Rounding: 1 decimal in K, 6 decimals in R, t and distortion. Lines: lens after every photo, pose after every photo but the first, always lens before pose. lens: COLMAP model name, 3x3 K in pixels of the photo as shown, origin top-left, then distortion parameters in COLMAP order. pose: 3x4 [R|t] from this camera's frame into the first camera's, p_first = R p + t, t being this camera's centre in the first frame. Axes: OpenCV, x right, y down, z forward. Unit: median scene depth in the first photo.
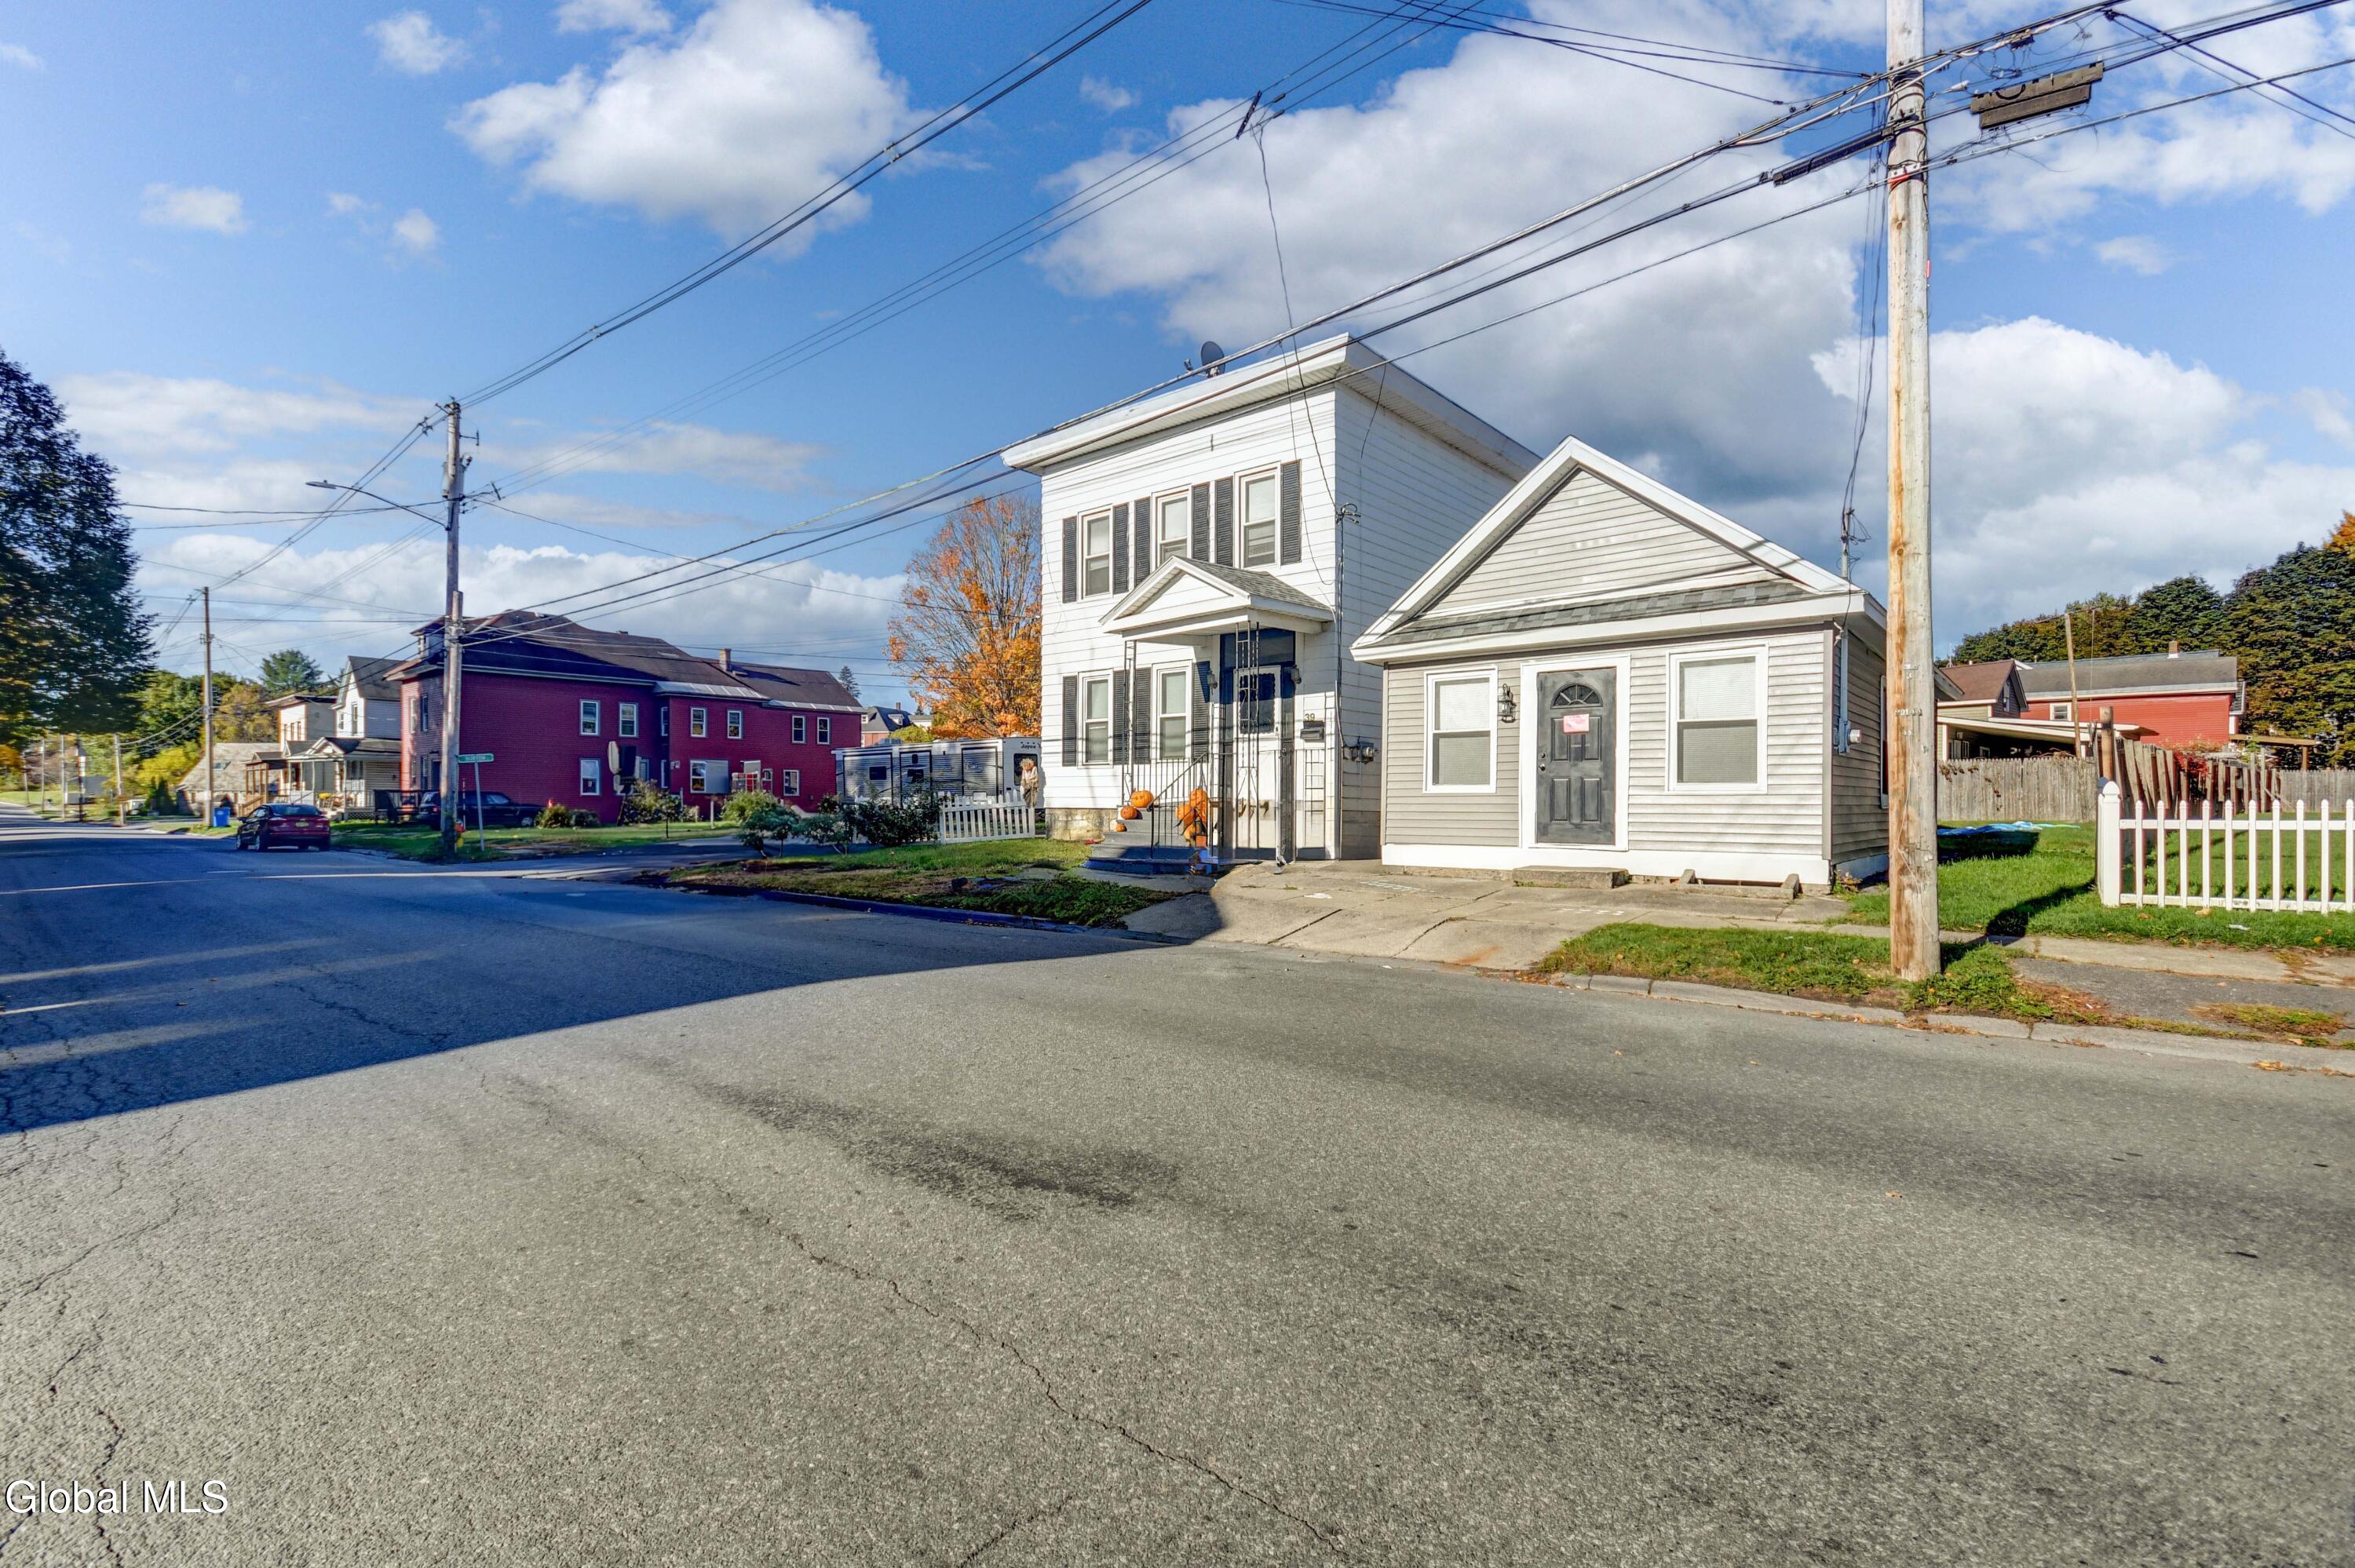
lens RADIAL K [[1009.8, 0, 1177.5], [0, 1009.8, 784.0], [0, 0, 1]] dist [0.000687, -0.000024]
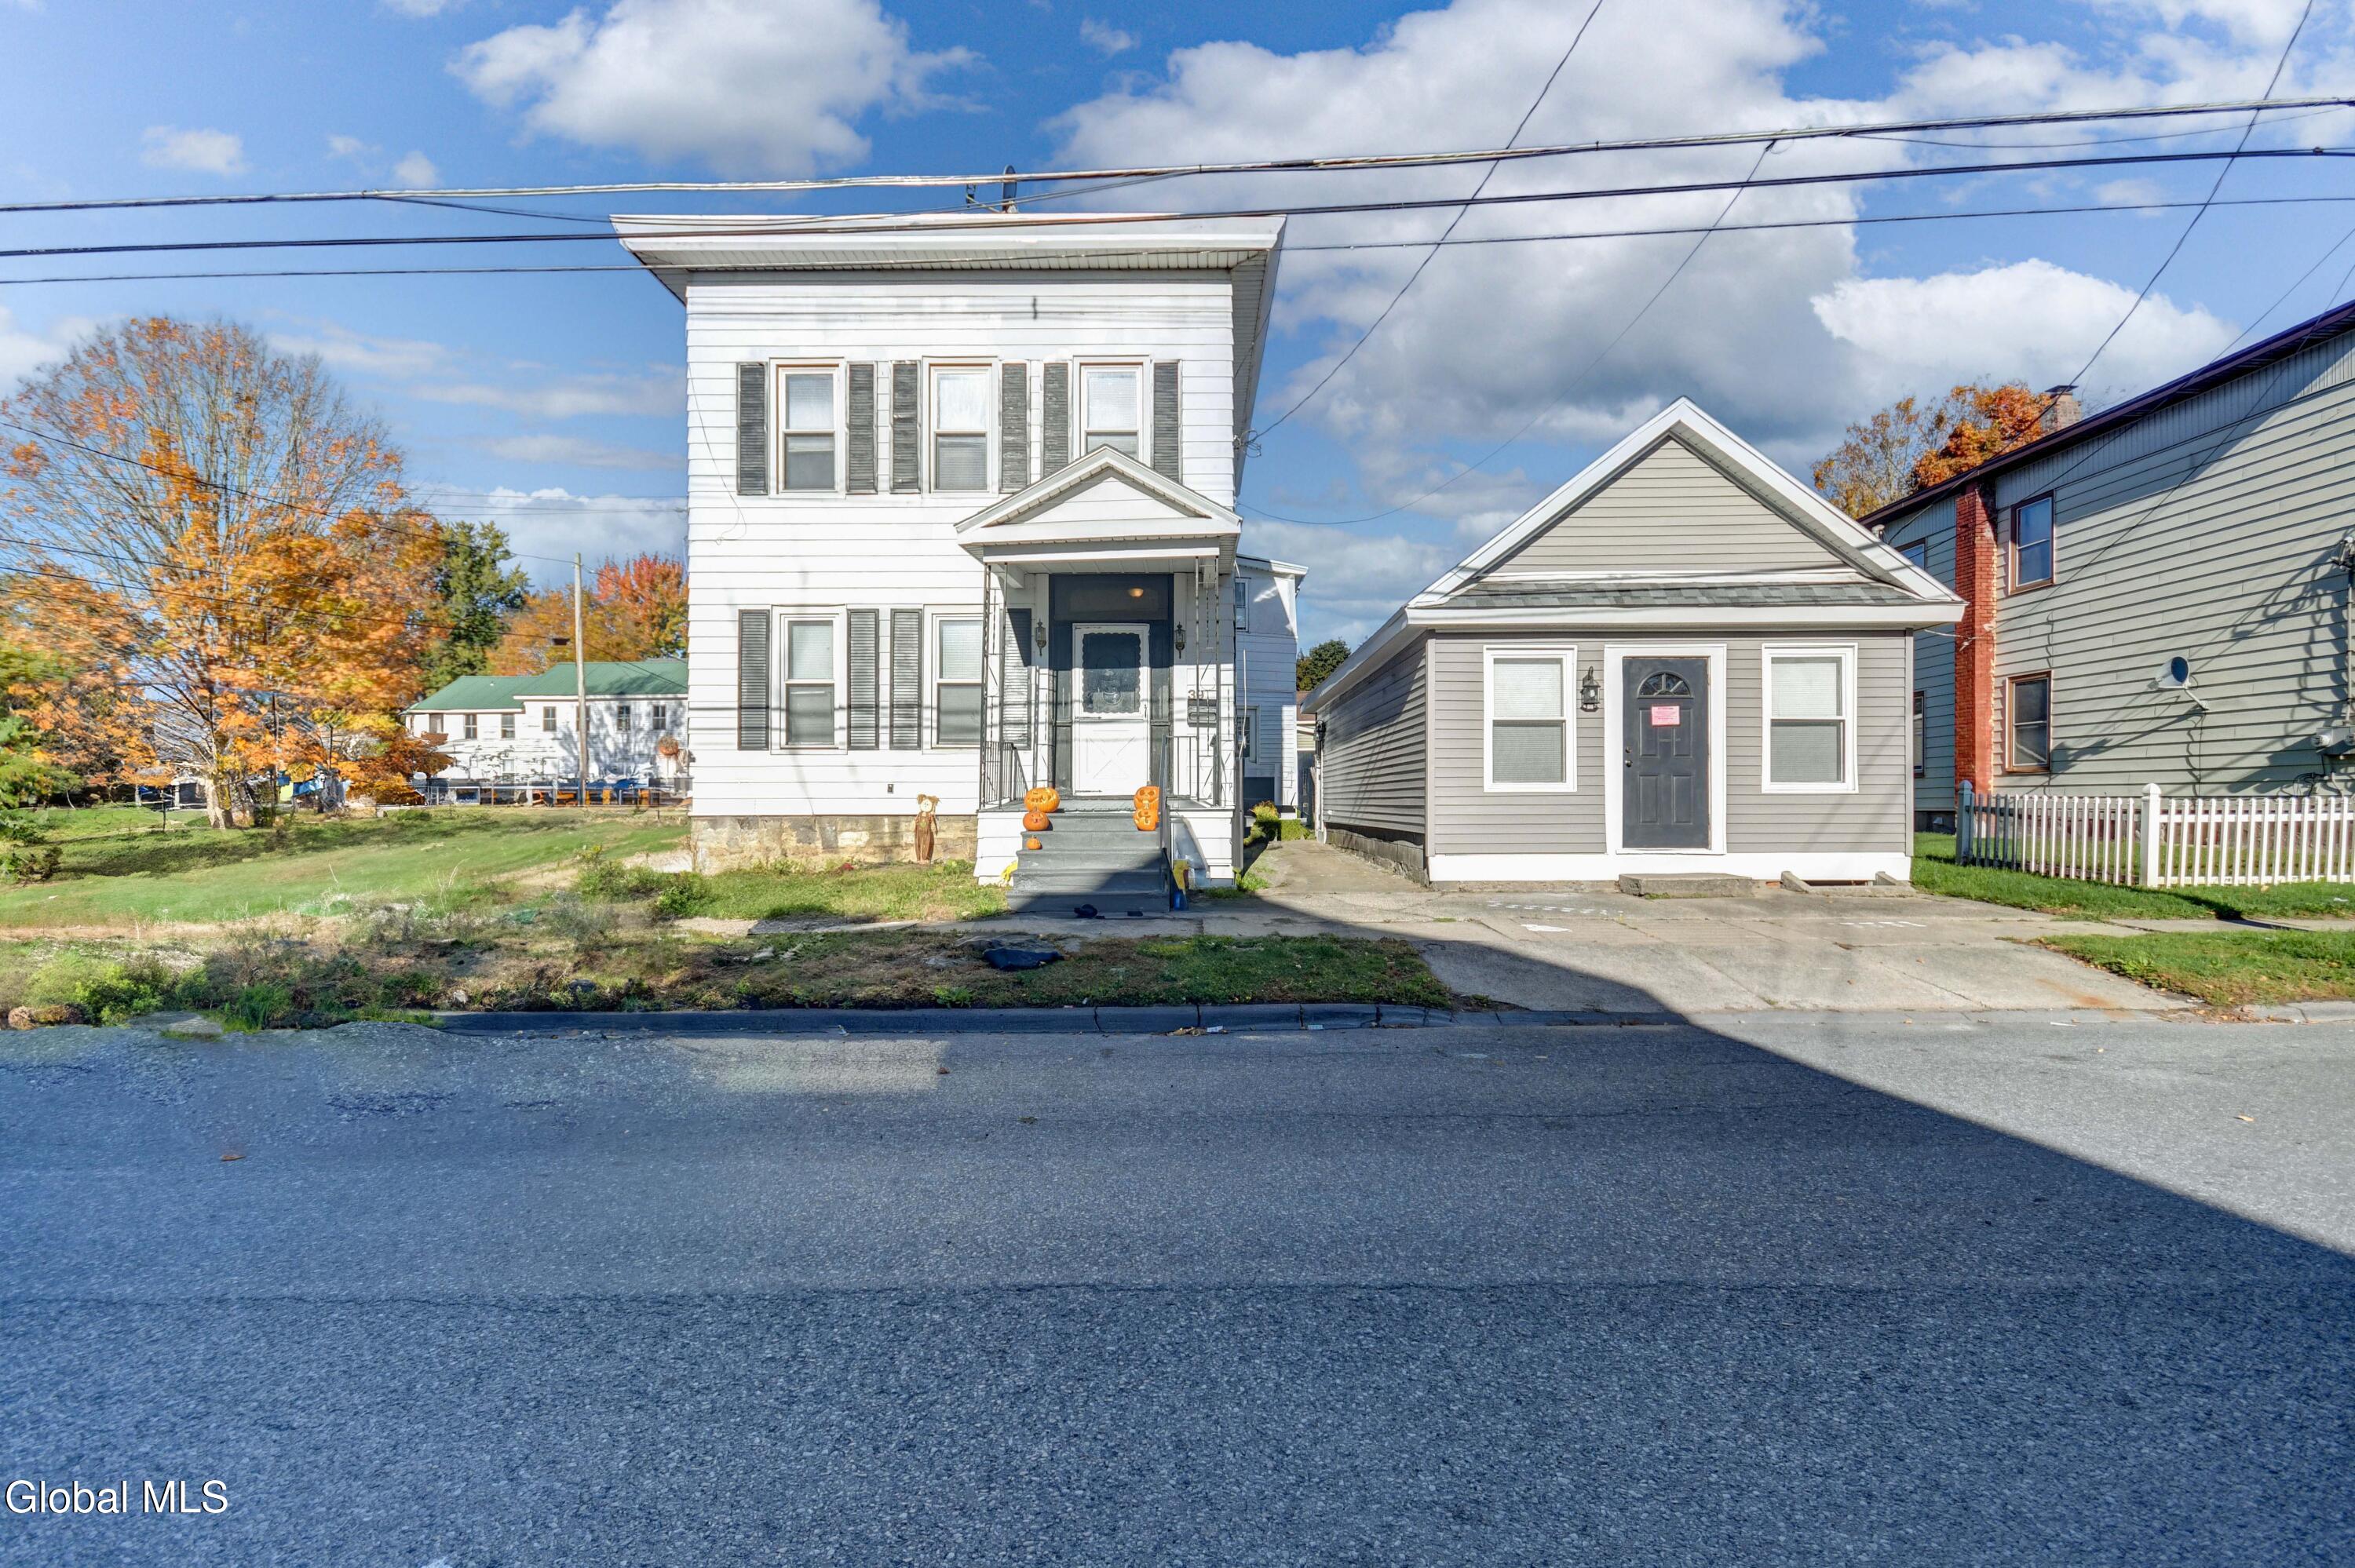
lens RADIAL K [[1049.7, 0, 1177.5], [0, 1049.7, 784.0], [0, 0, 1]] dist [-0.000785, -0.000002]
pose [[0.779173, 0.011296, 0.626707, -0.383752], [-0.007225, 0.999933, -0.009039, 0.009338], [-0.626767, 0.002515, 0.779203, 0.384488]]
